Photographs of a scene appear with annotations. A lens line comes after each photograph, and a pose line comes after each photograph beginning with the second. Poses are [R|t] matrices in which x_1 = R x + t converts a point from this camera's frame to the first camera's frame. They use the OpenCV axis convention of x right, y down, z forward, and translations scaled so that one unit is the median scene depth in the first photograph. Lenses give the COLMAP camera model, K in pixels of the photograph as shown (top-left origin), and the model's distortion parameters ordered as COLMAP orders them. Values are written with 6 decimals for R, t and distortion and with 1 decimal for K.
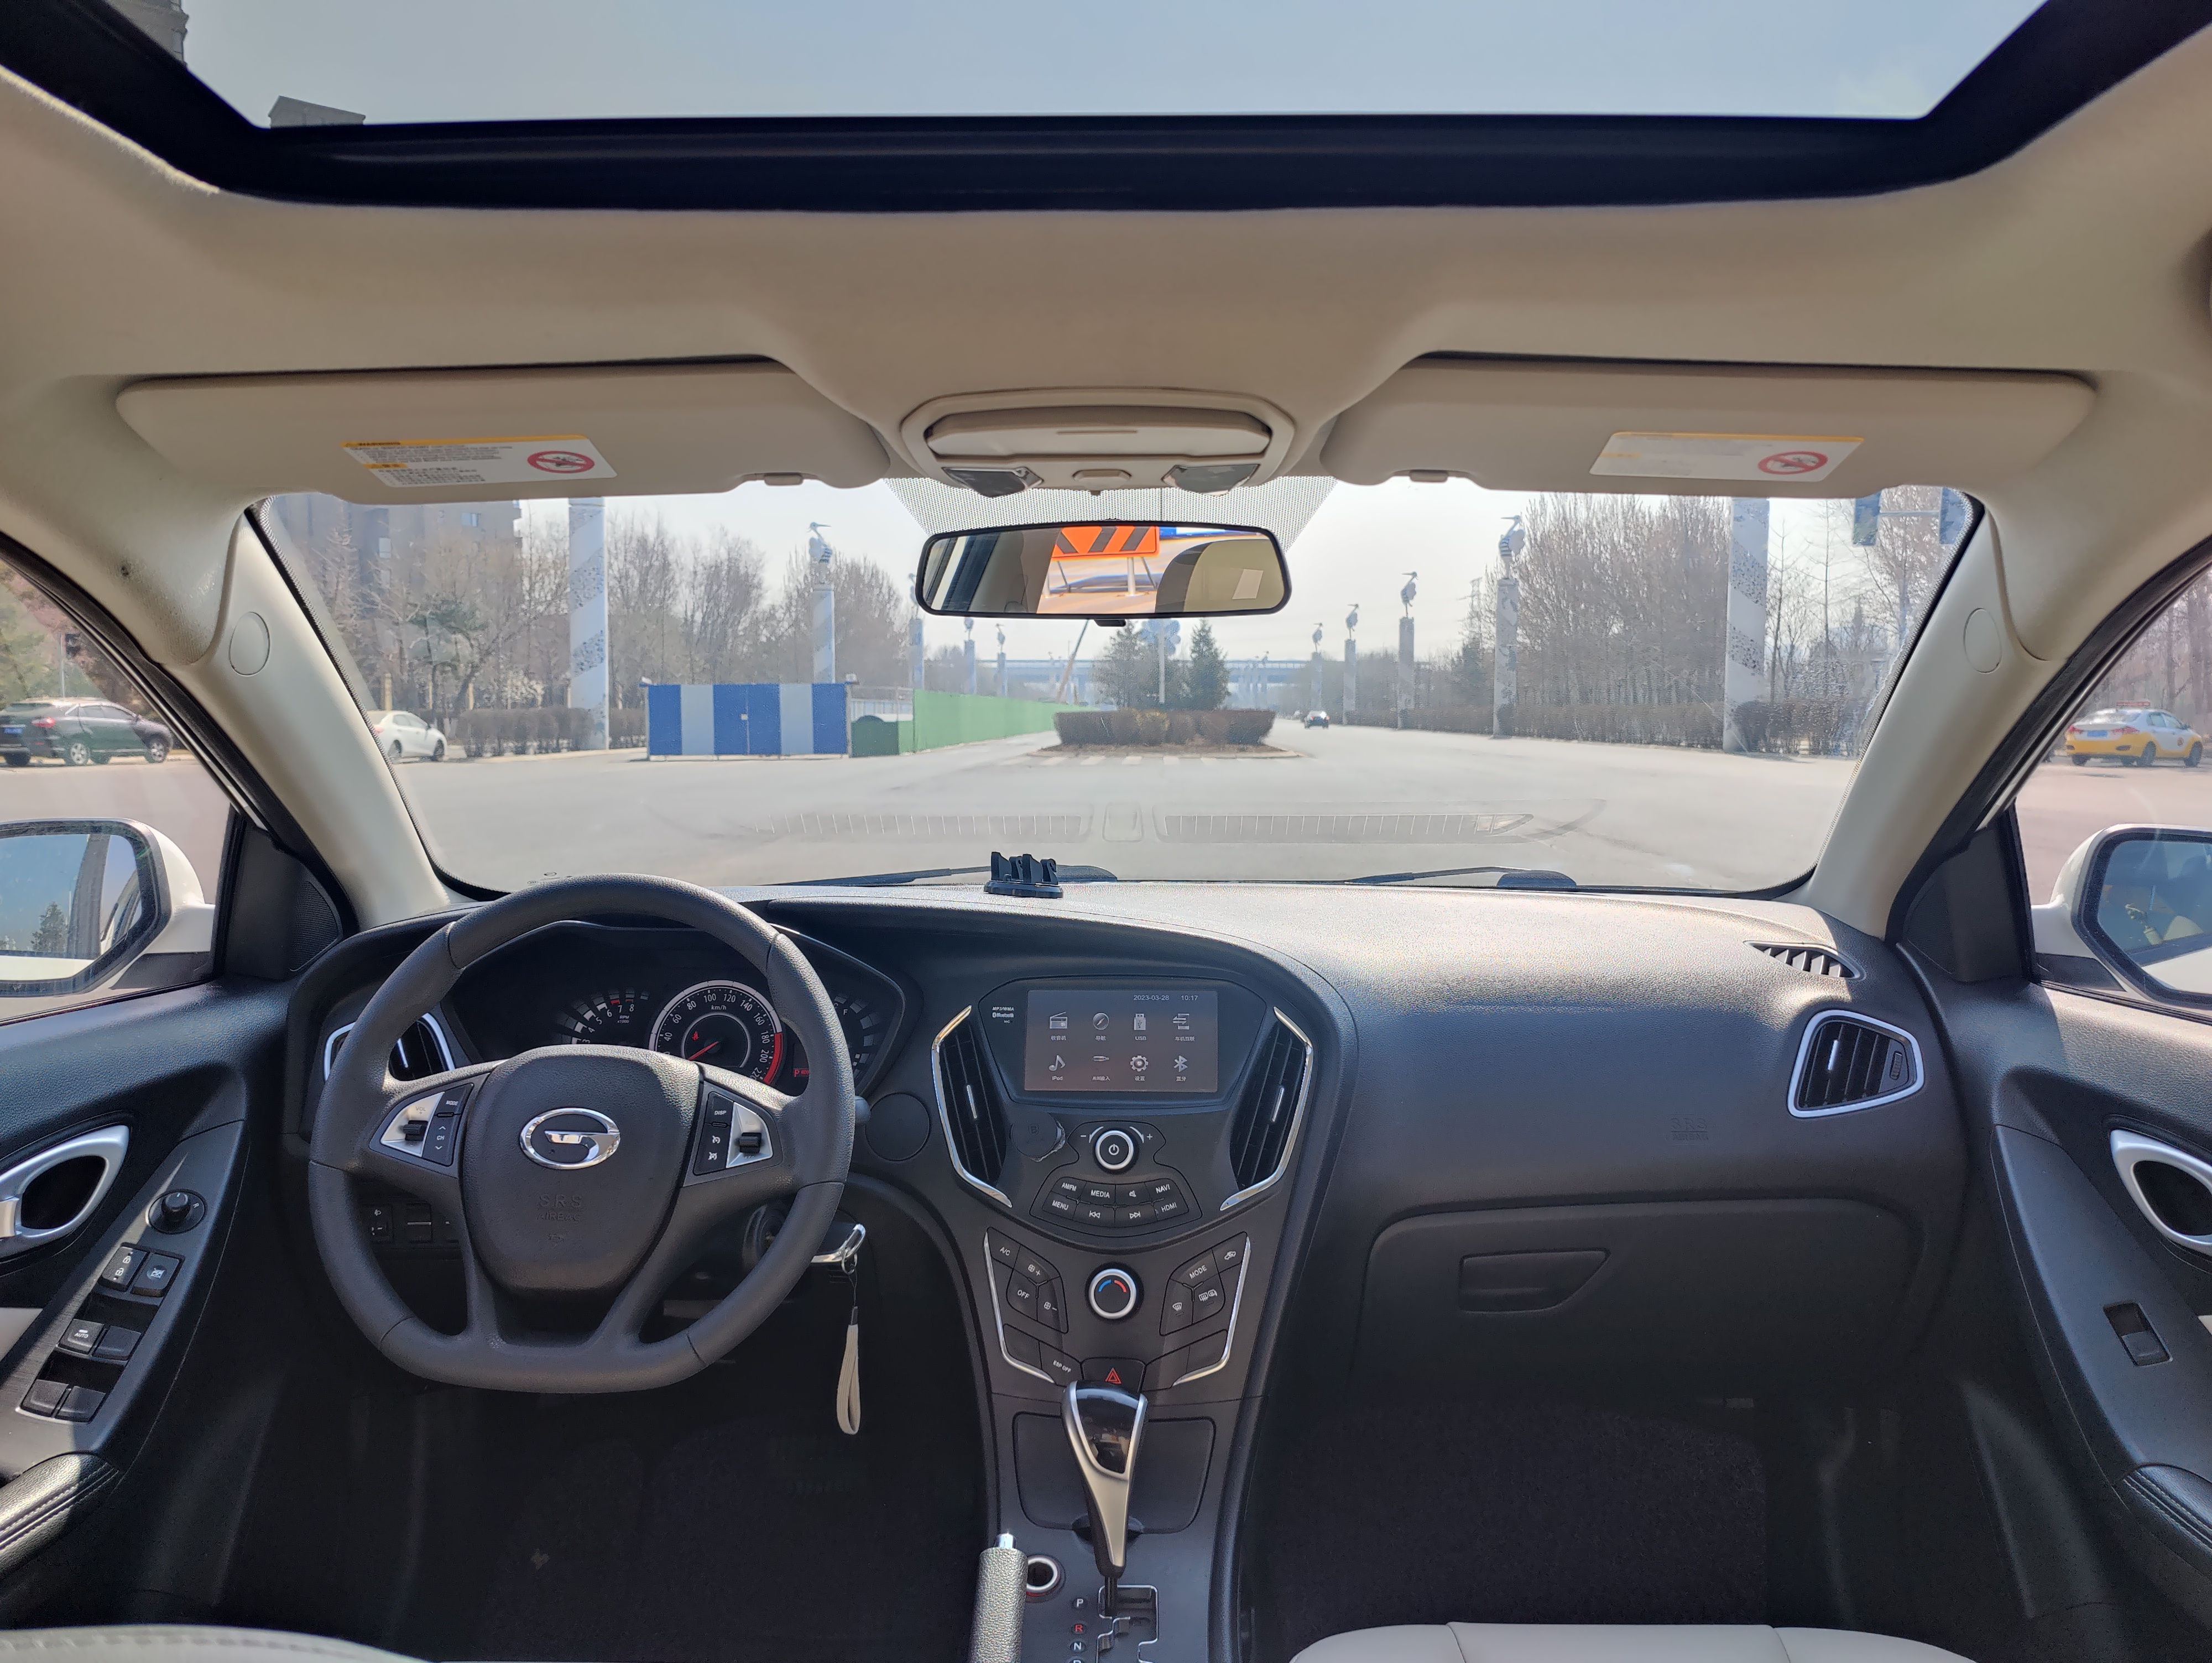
lens RADIAL K [[1541.0, 0, 1111.2], [0, 1541.0, 823.0], [0, 0, 1]] dist [0.045399, -0.042391]
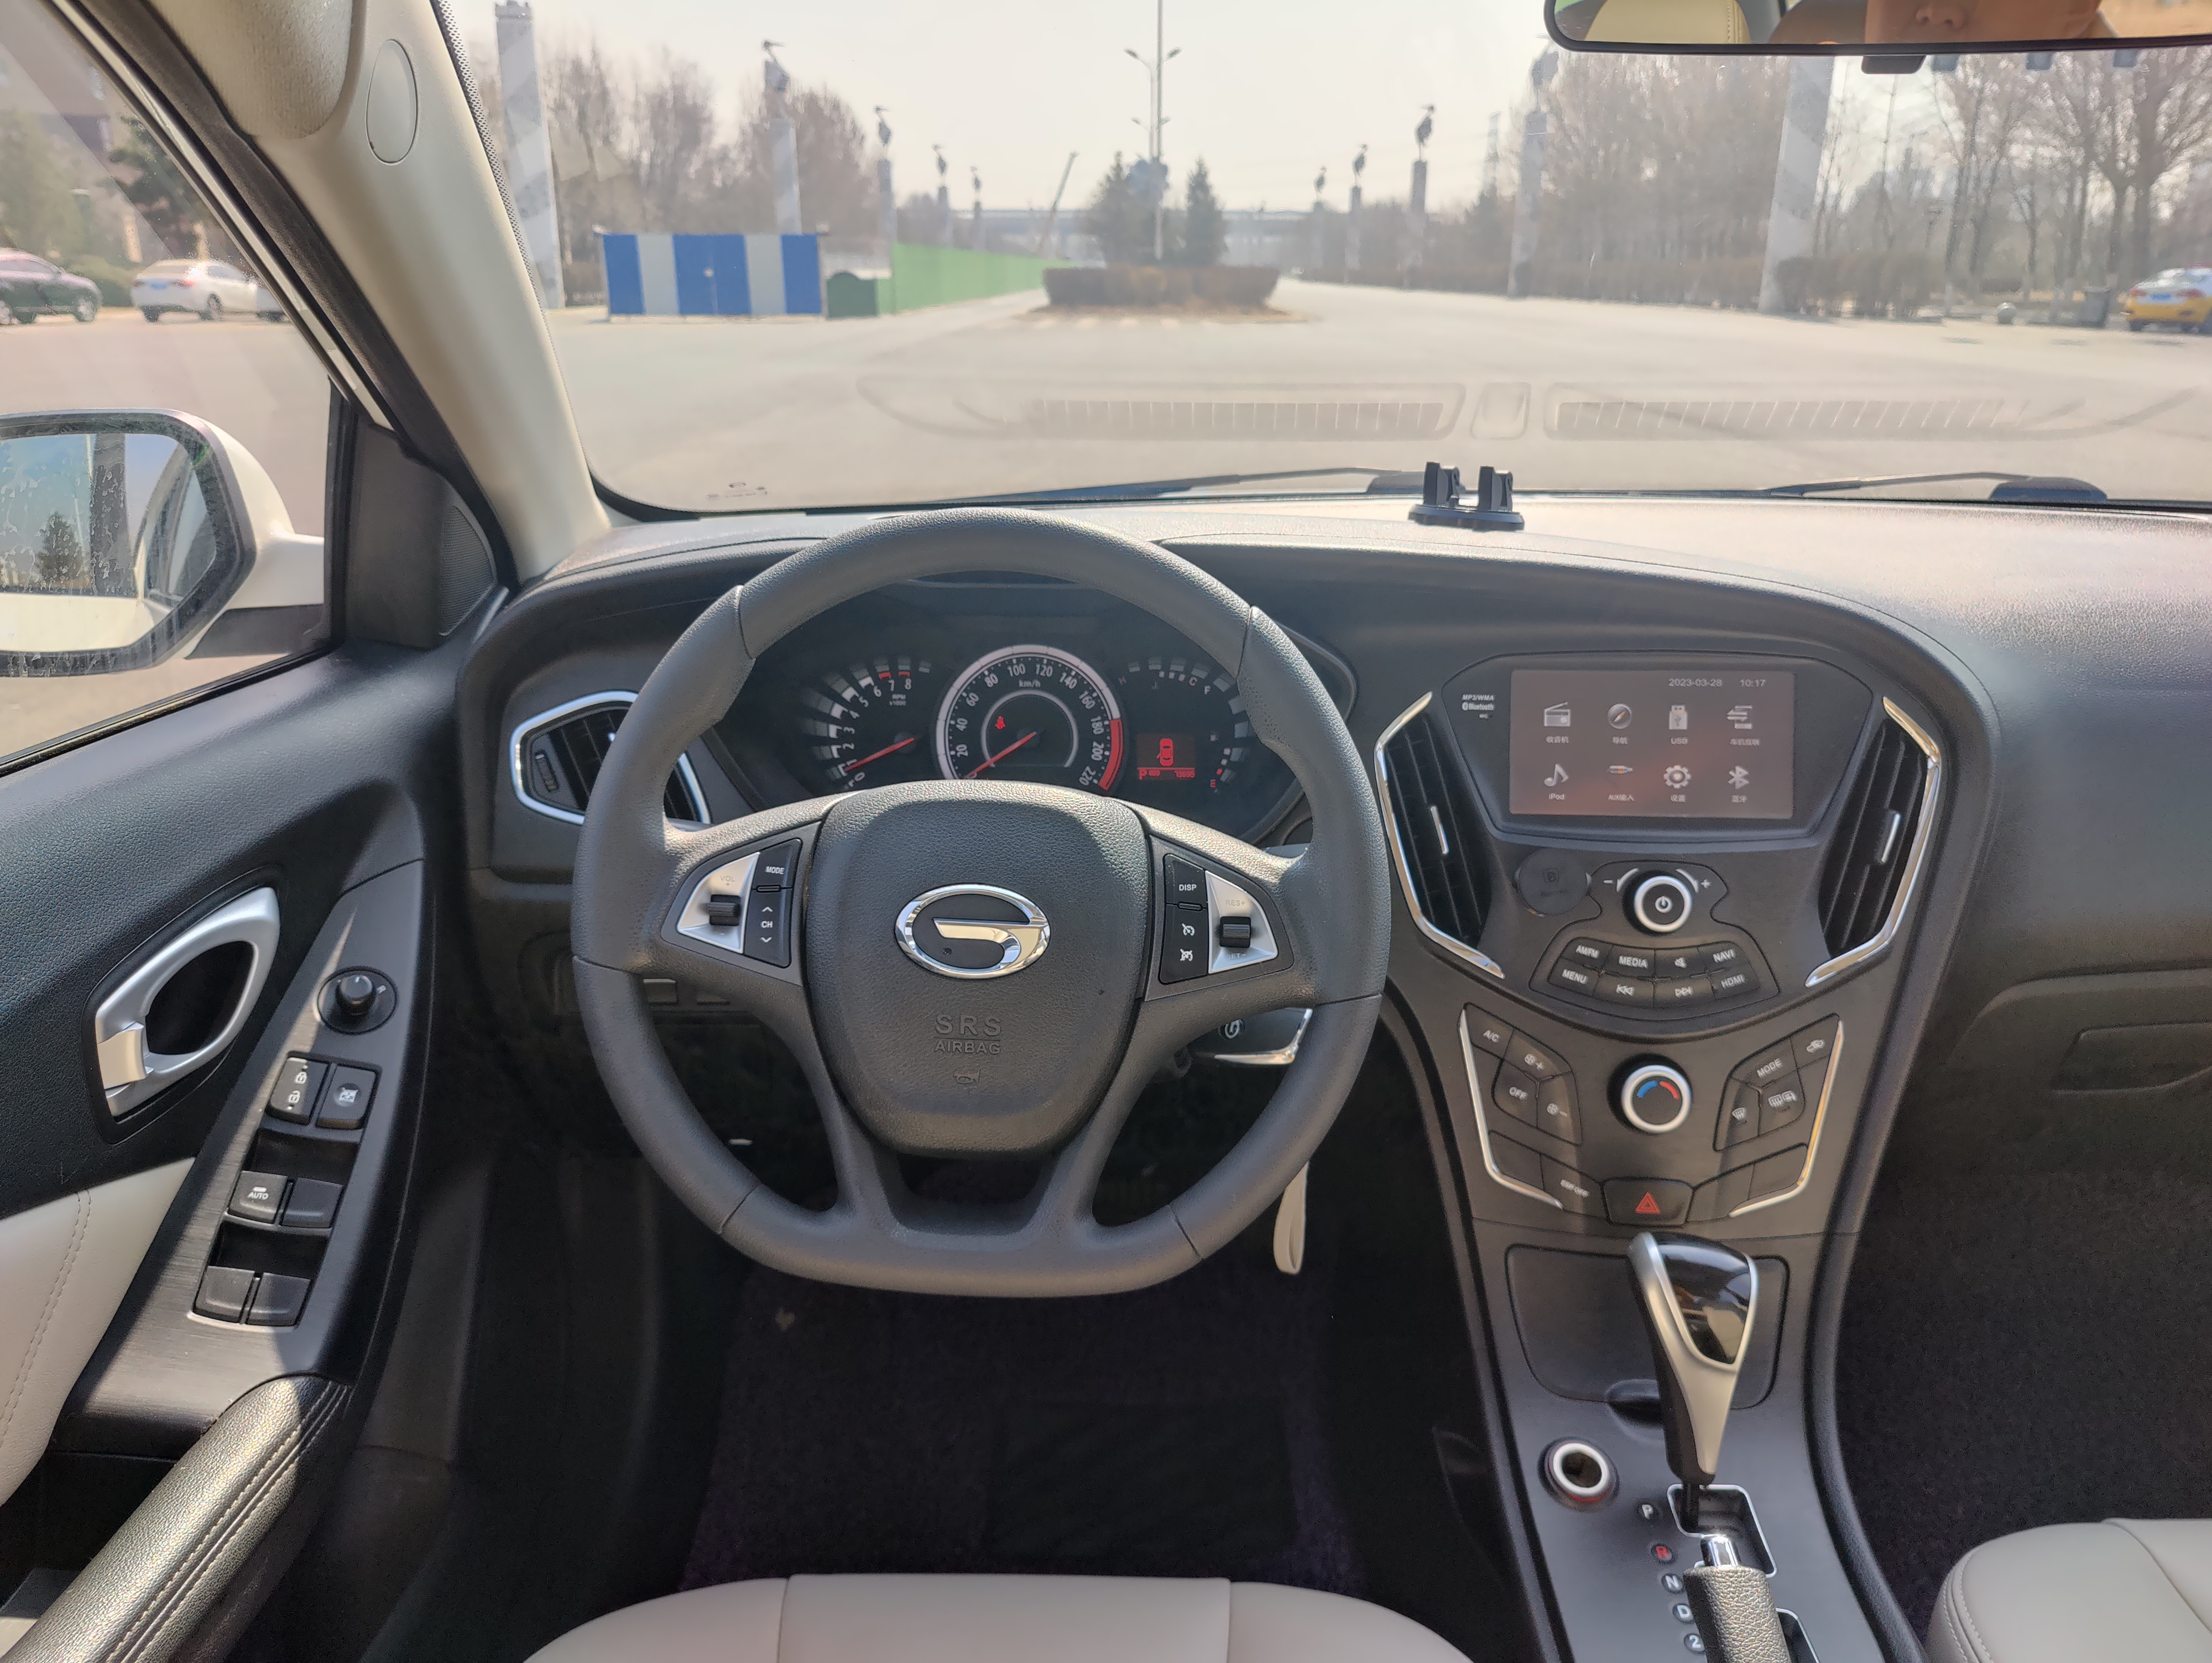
lens RADIAL K [[1489.3, 0, 1037.1], [0, 1489.3, 787.9], [0, 0, 1]] dist [0.040364, -0.052007]
pose [[0.999991, 0.001202, 0.004163, -0.271385], [-0.002234, 0.966216, 0.257725, -0.012526], [-0.003713, -0.257732, 0.966209, 0.345020]]
